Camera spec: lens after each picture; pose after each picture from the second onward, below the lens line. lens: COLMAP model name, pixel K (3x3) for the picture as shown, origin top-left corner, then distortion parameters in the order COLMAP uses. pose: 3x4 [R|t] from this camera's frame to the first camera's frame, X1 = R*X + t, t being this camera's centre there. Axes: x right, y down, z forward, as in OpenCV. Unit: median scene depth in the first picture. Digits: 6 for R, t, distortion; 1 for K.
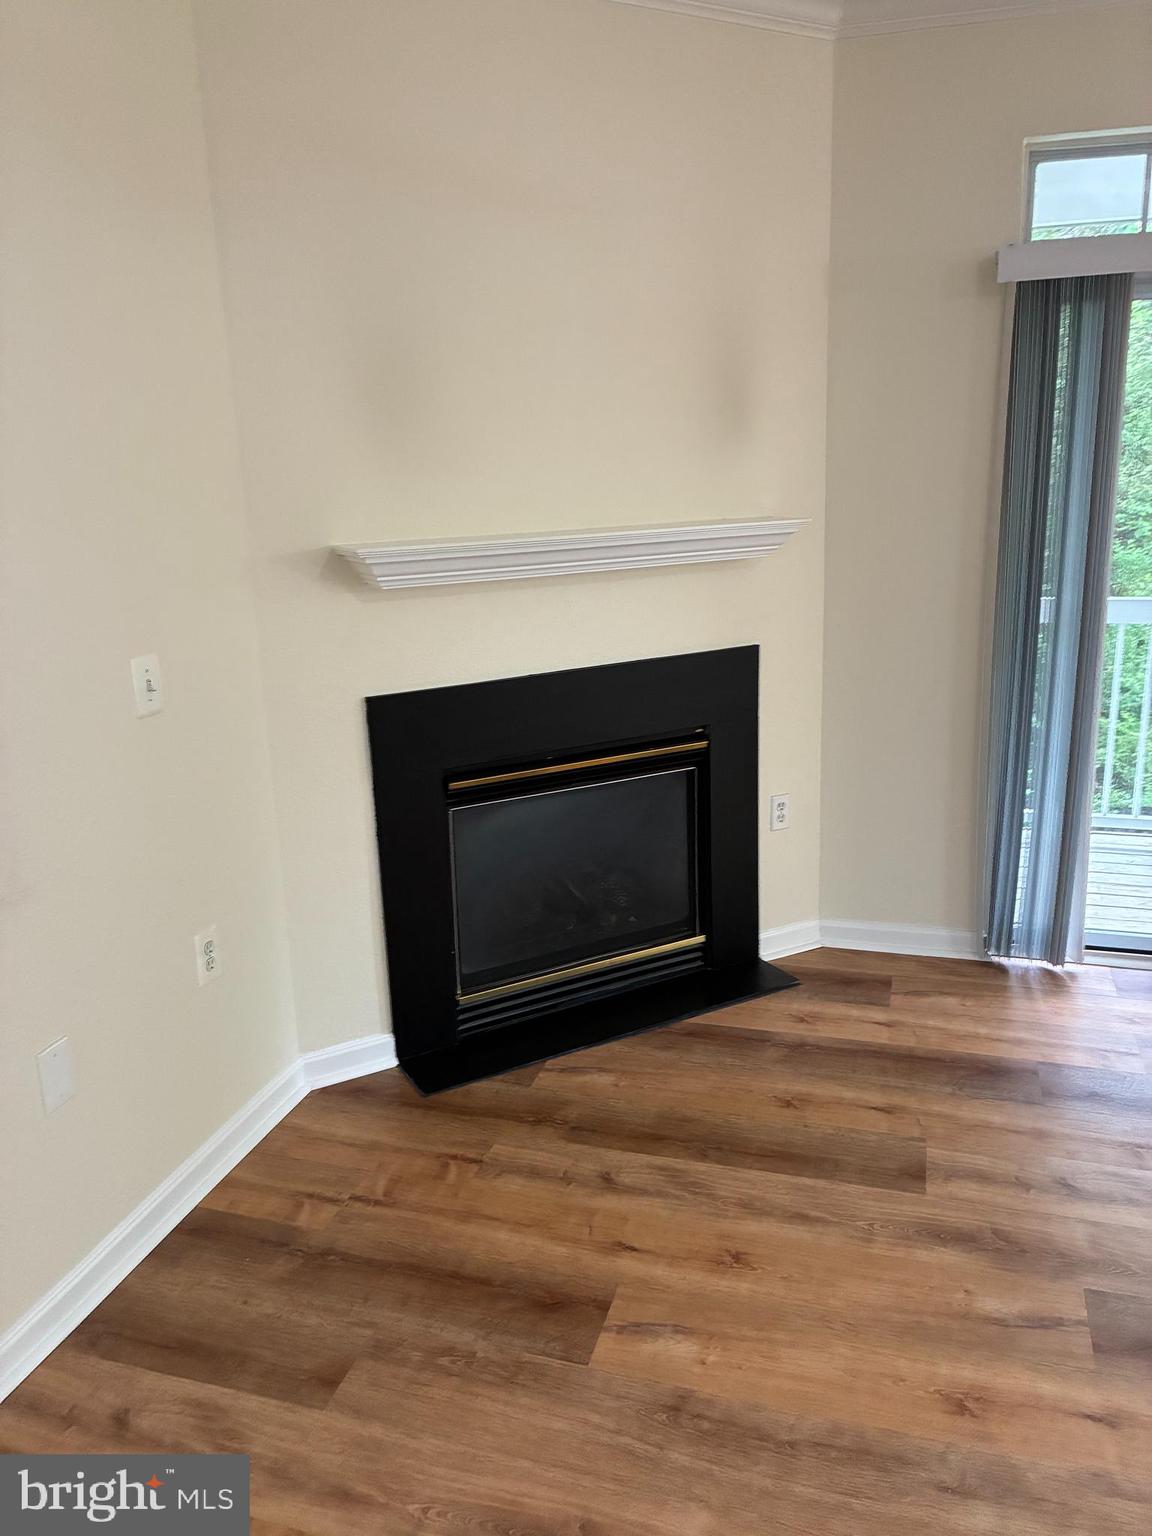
lens RADIAL K [[1159.2, 0, 569.9], [0, 1159.2, 763.8], [0, 0, 1]] dist [0.053935, -0.058221]
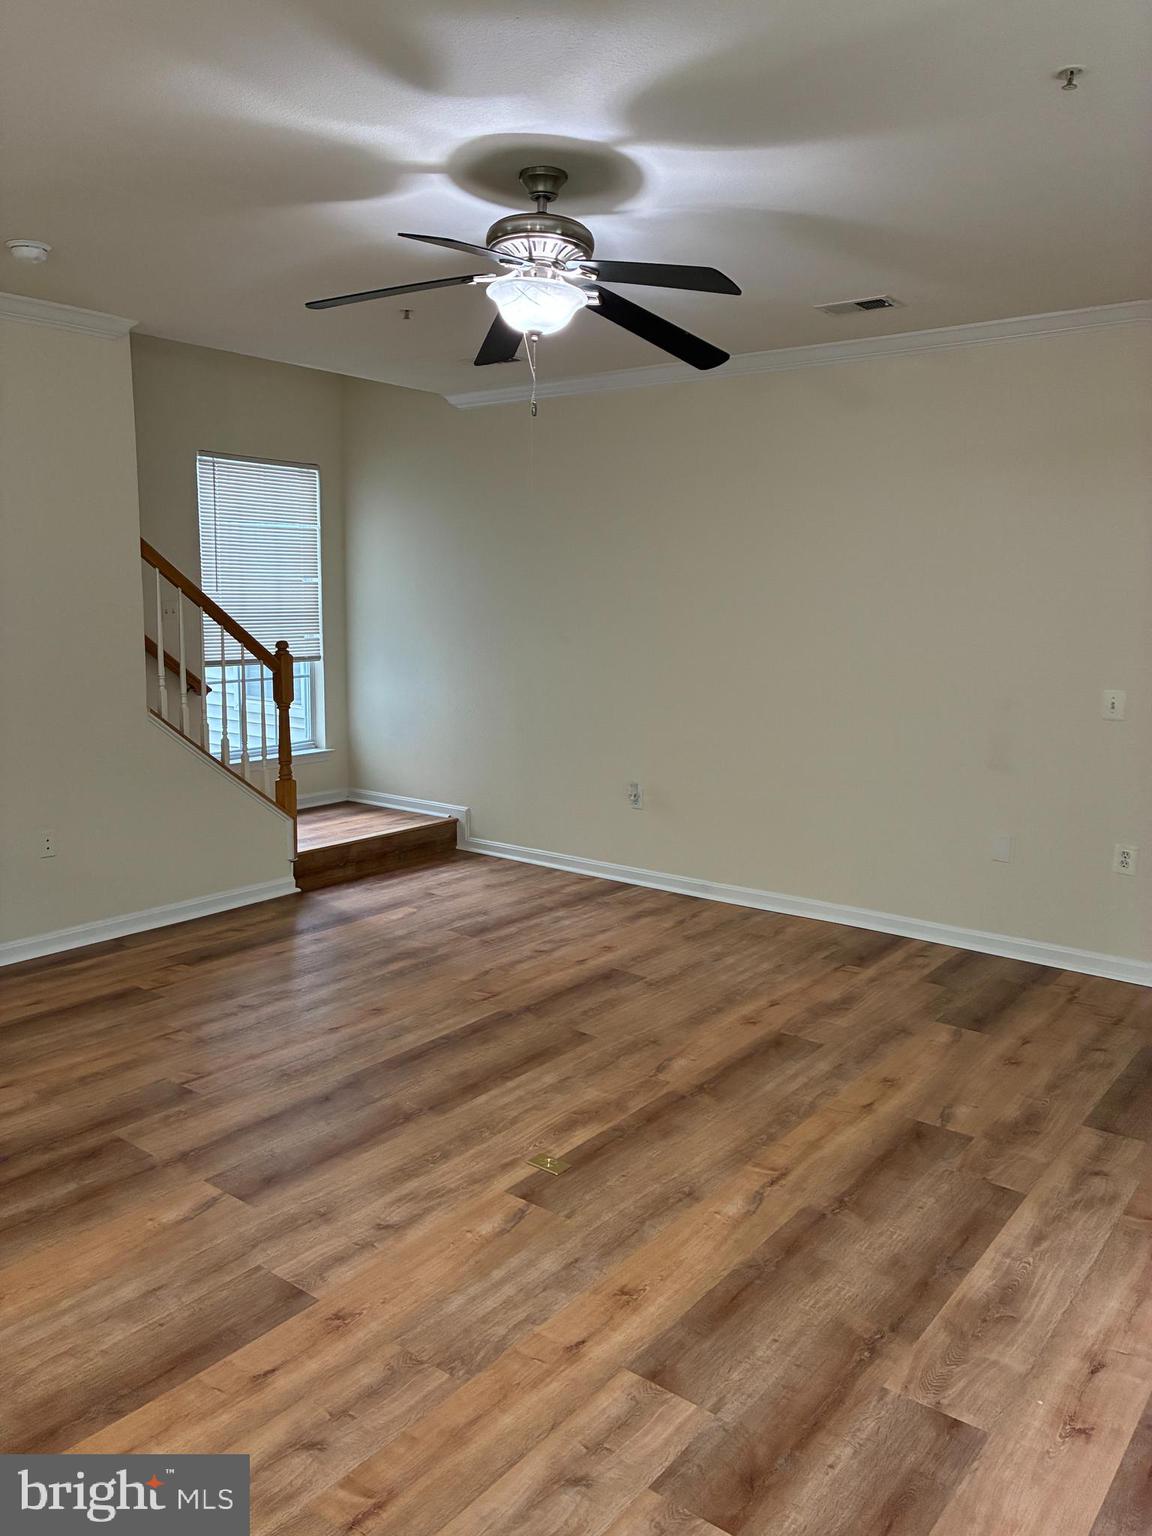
lens RADIAL K [[1159.2, 0, 569.9], [0, 1159.2, 763.8], [0, 0, 1]] dist [0.053935, -0.058221]
pose [[-0.350839, 0.163555, -0.922042, 1.476854], [-0.235681, 0.937513, 0.255976, -0.215017], [0.906293, 0.307114, -0.290370, 0.607761]]
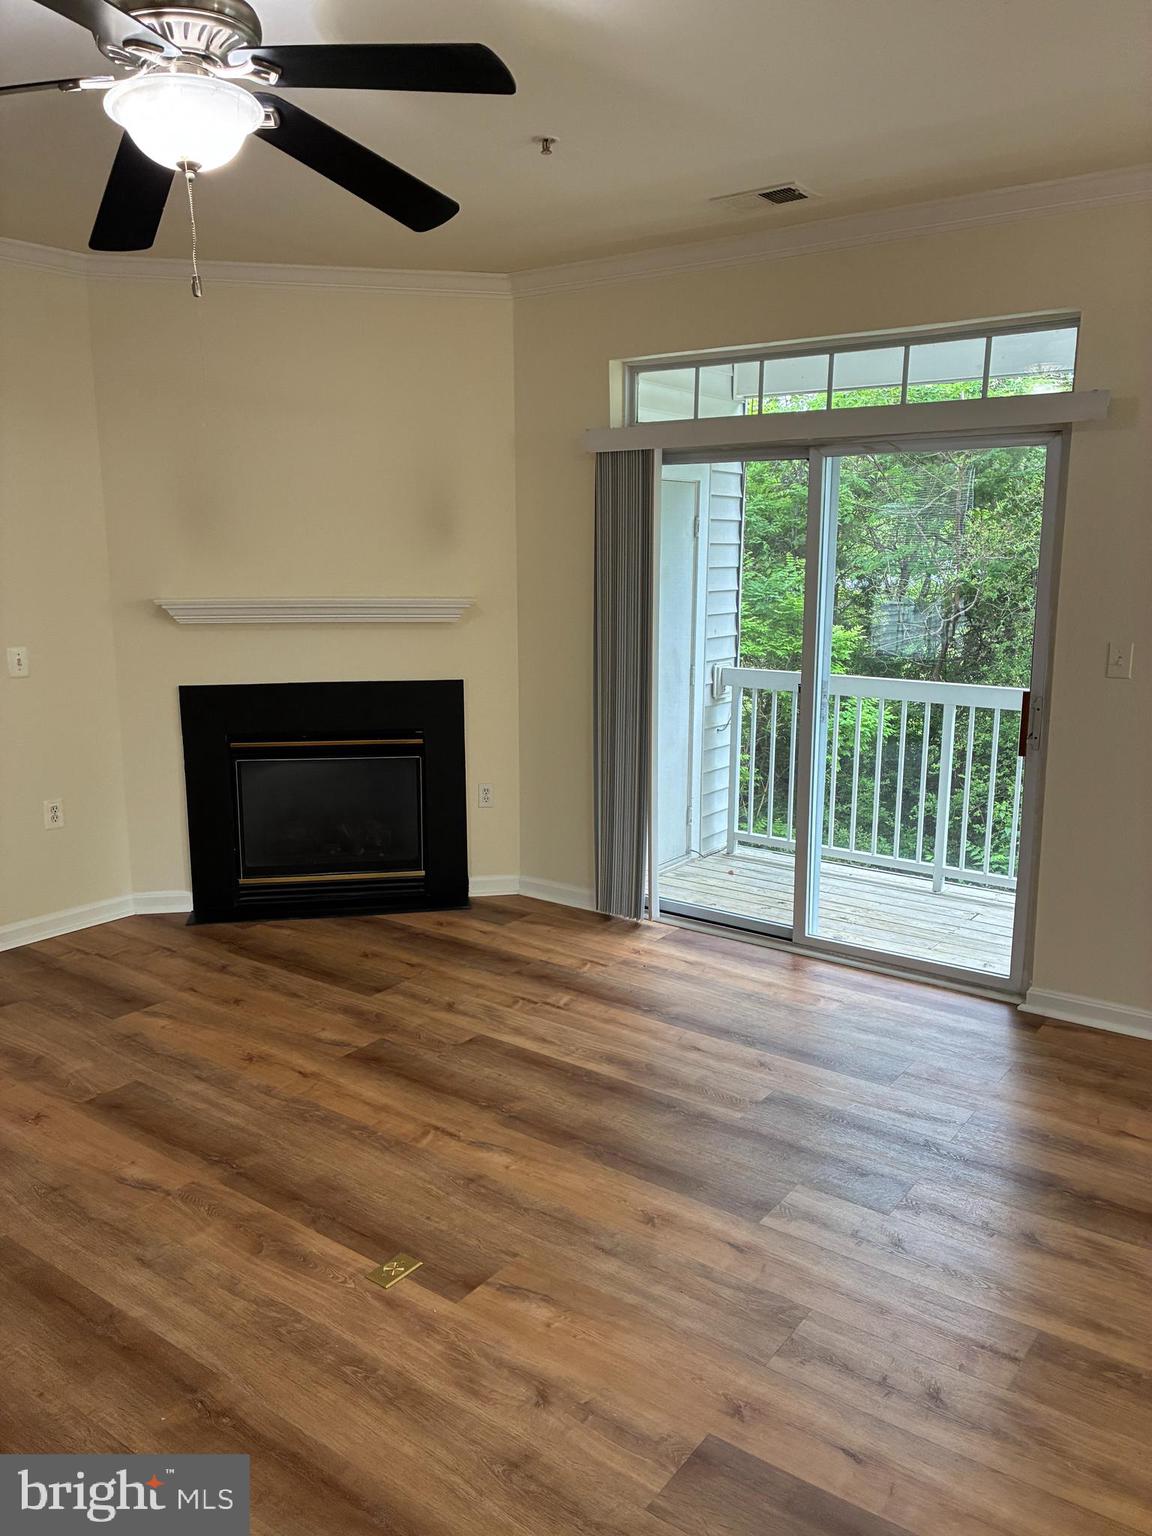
lens RADIAL K [[1159.2, 0, 569.9], [0, 1159.2, 763.8], [0, 0, 1]] dist [0.053935, -0.058221]
pose [[0.942291, 0.093516, -0.321468, 0.911144], [-0.113279, 0.992620, -0.043289, 0.064830], [0.315048, 0.077206, 0.945930, -0.432156]]
